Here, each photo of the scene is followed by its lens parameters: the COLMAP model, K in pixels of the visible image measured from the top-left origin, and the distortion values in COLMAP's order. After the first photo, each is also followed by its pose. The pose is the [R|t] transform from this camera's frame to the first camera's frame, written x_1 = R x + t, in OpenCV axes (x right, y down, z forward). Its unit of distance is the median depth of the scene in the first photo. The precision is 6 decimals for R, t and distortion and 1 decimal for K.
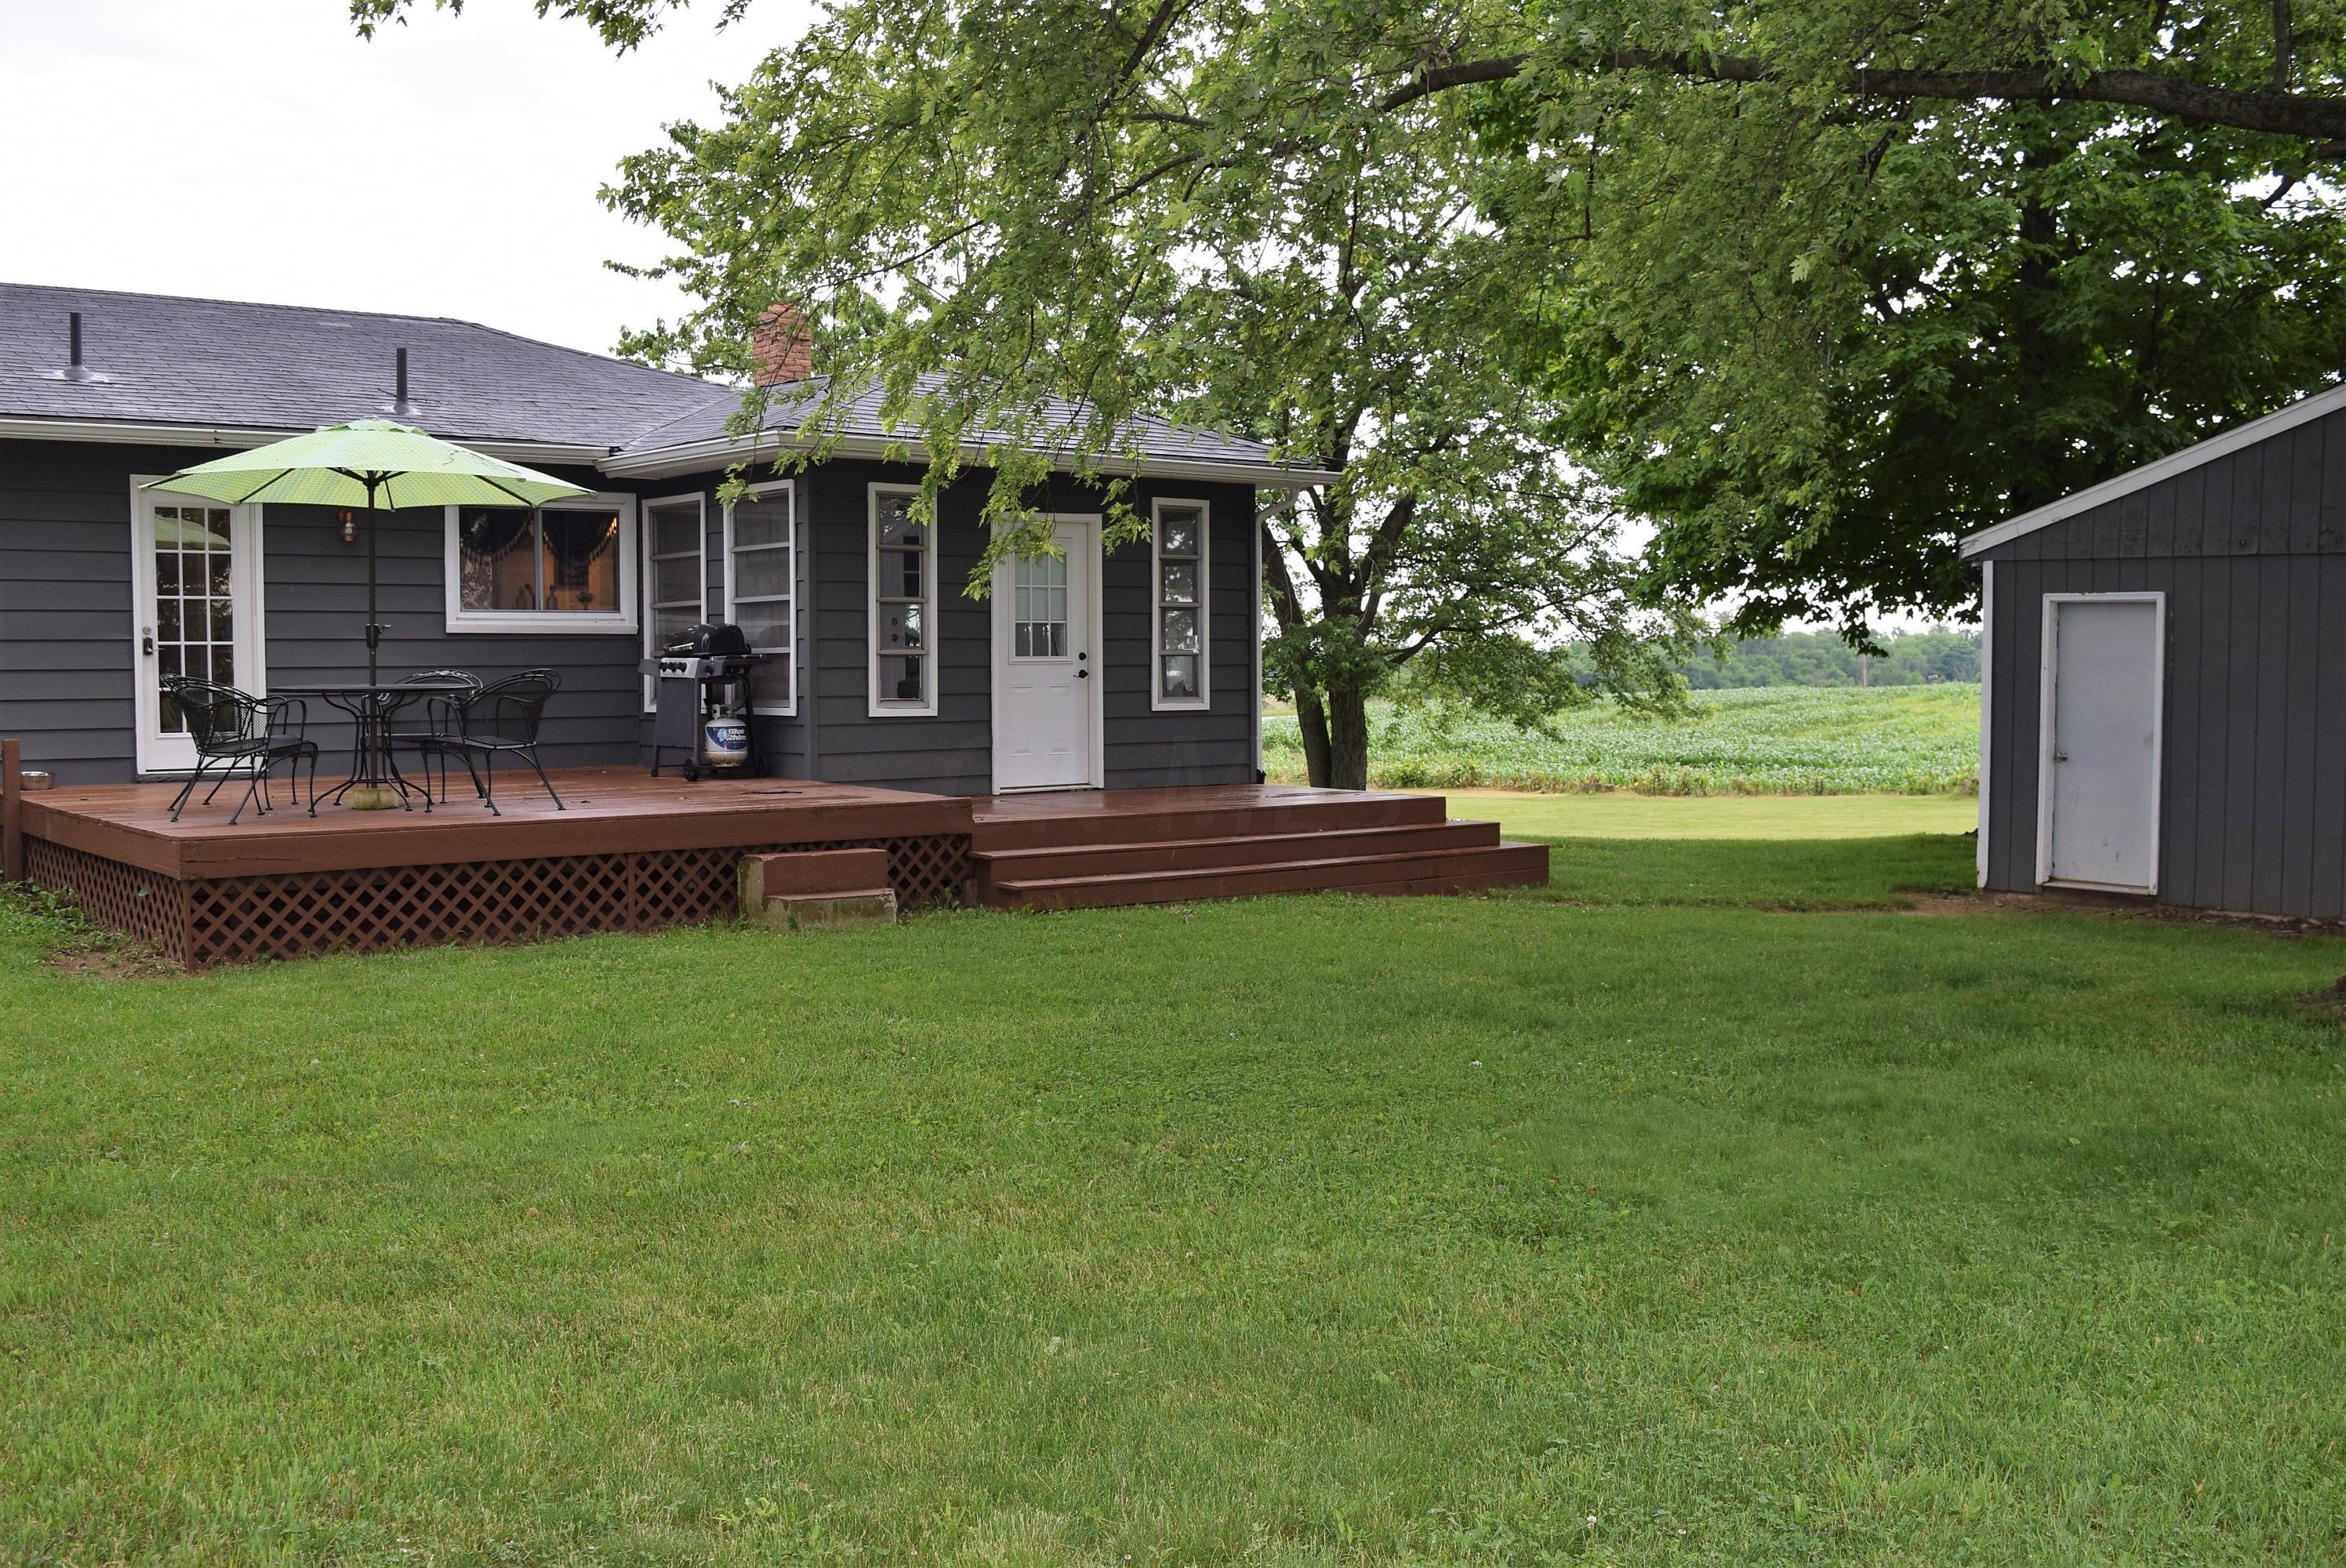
lens RADIAL K [[2285.1, 0, 1179.9], [0, 2285.1, 777.5], [0, 0, 1]] dist [-0.049439, 0.000000]
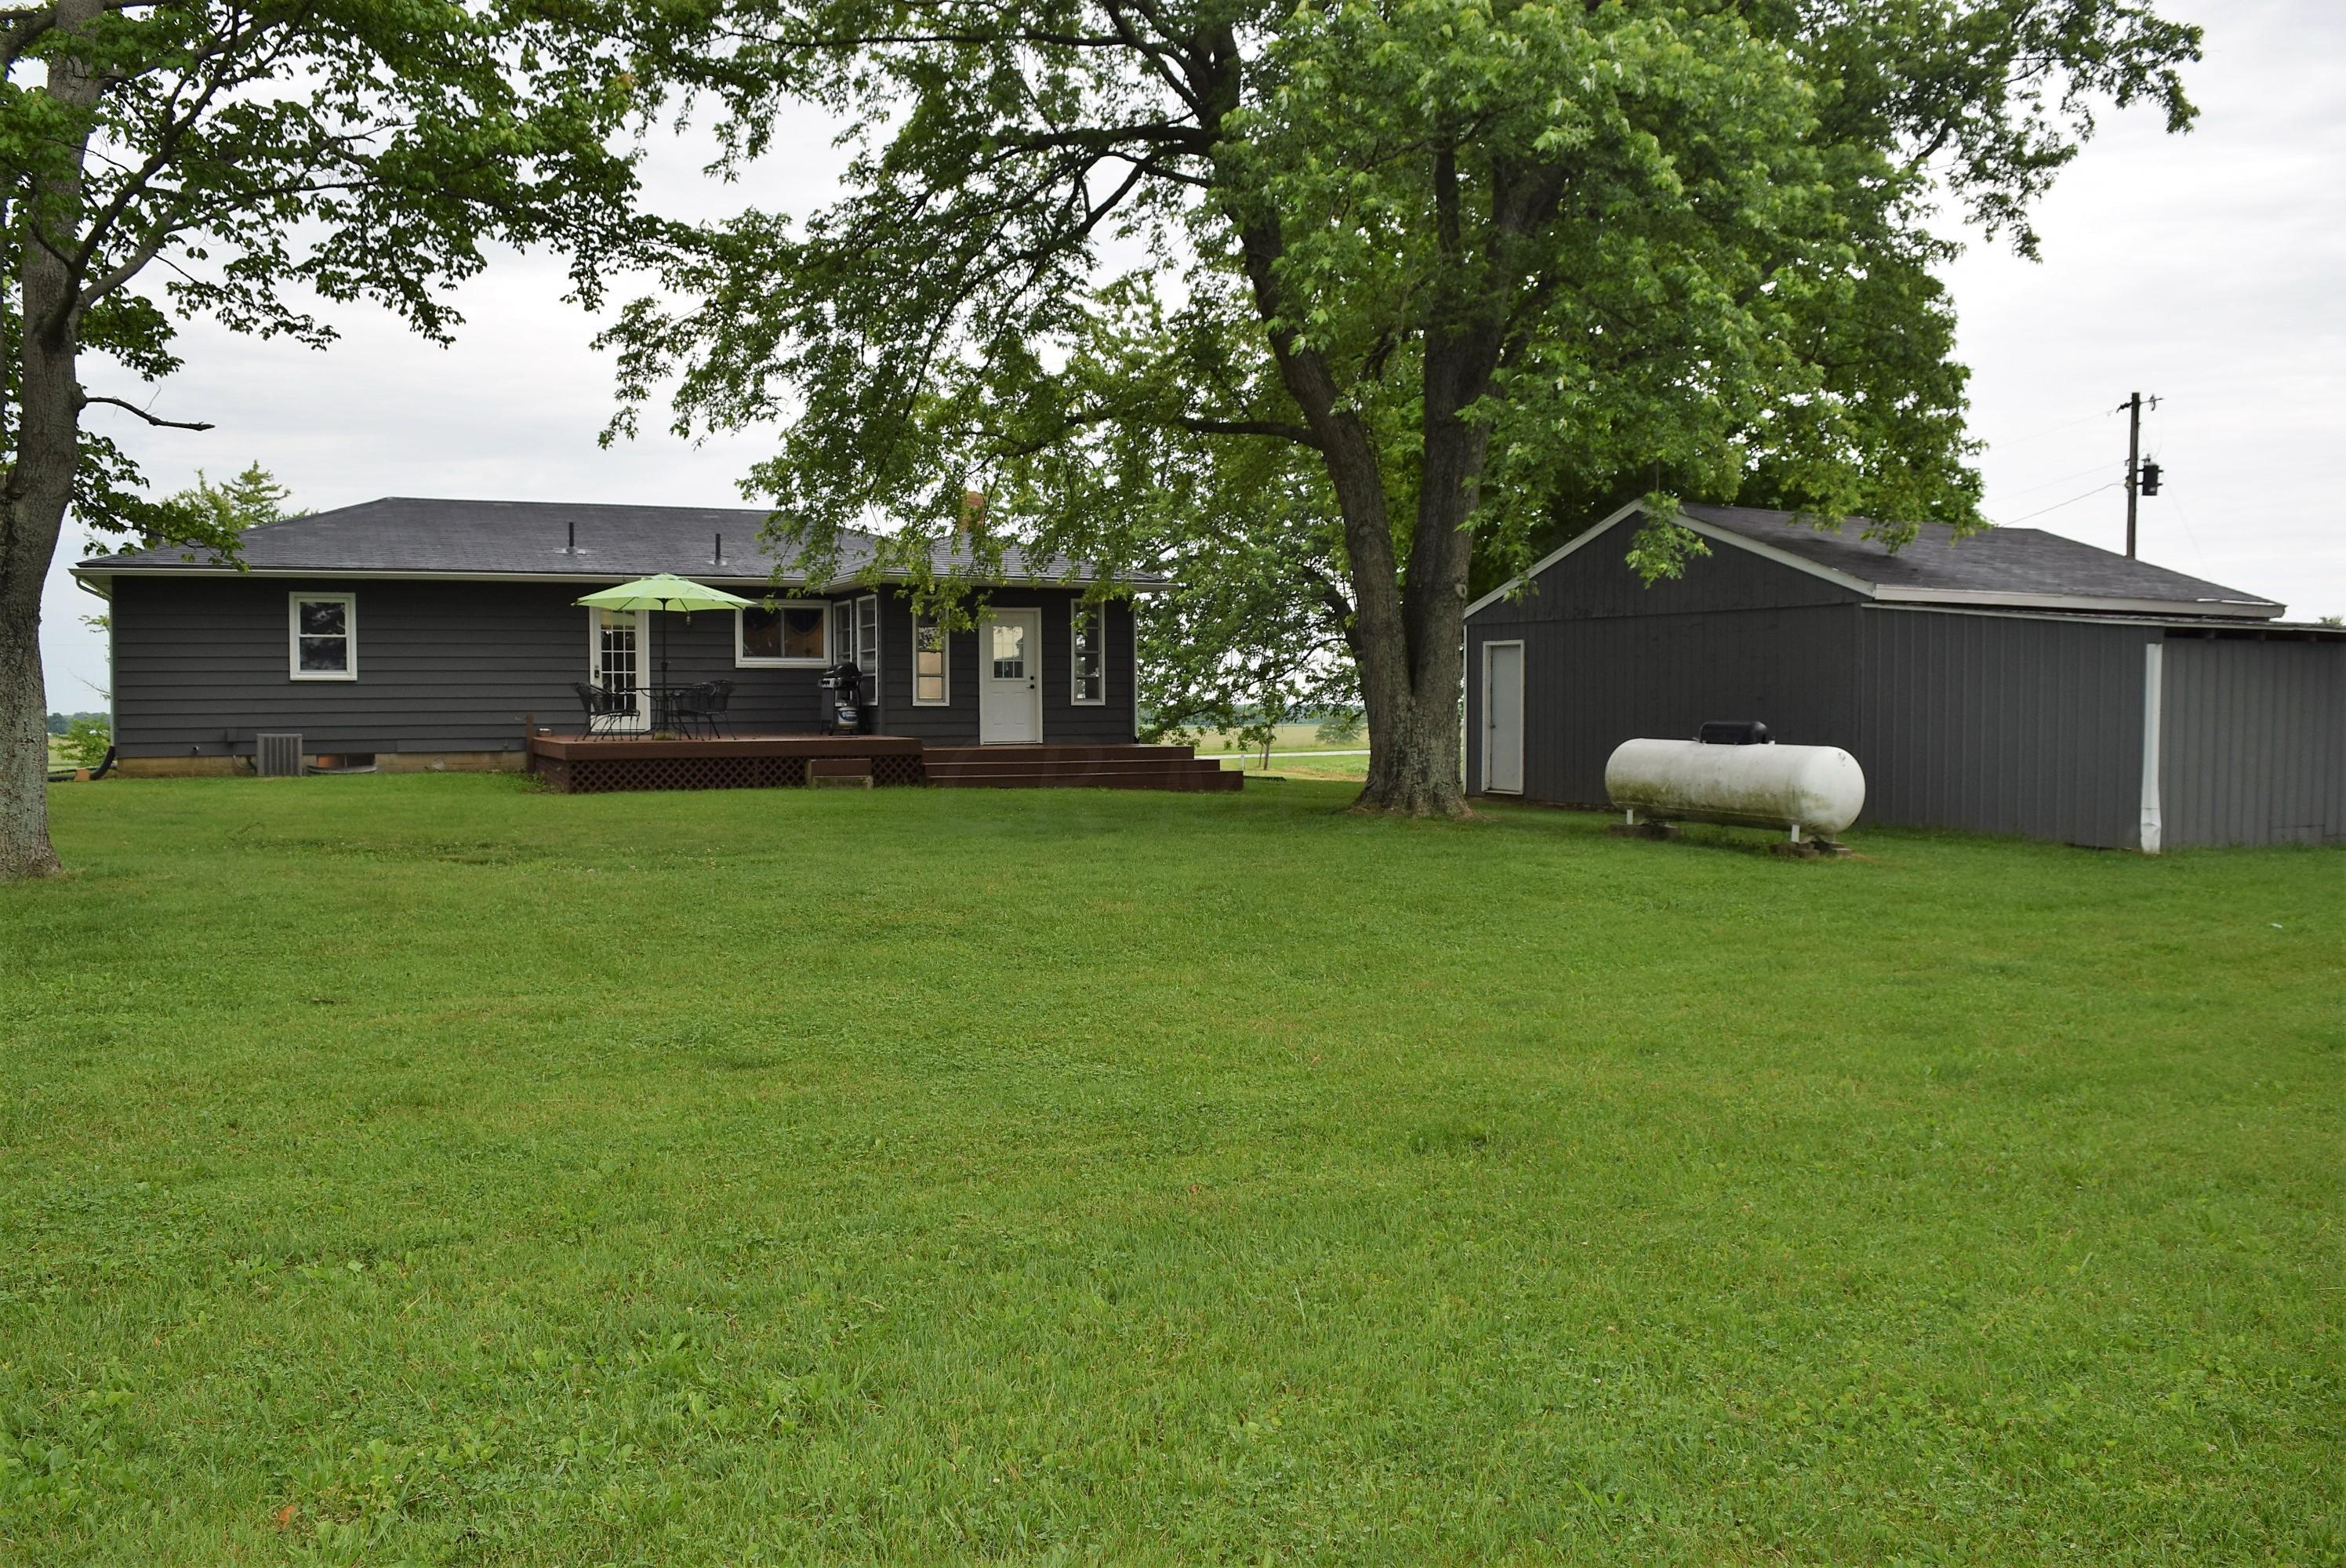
lens RADIAL K [[1841.9, 0, 1166.8], [0, 1841.9, 791.1], [0, 0, 1]] dist [-0.008988, -0.001339]
pose [[0.972290, 0.008896, -0.233608, 0.499861], [-0.009859, 0.999947, -0.002956, 0.056022], [0.233570, 0.005177, 0.972326, -0.613888]]
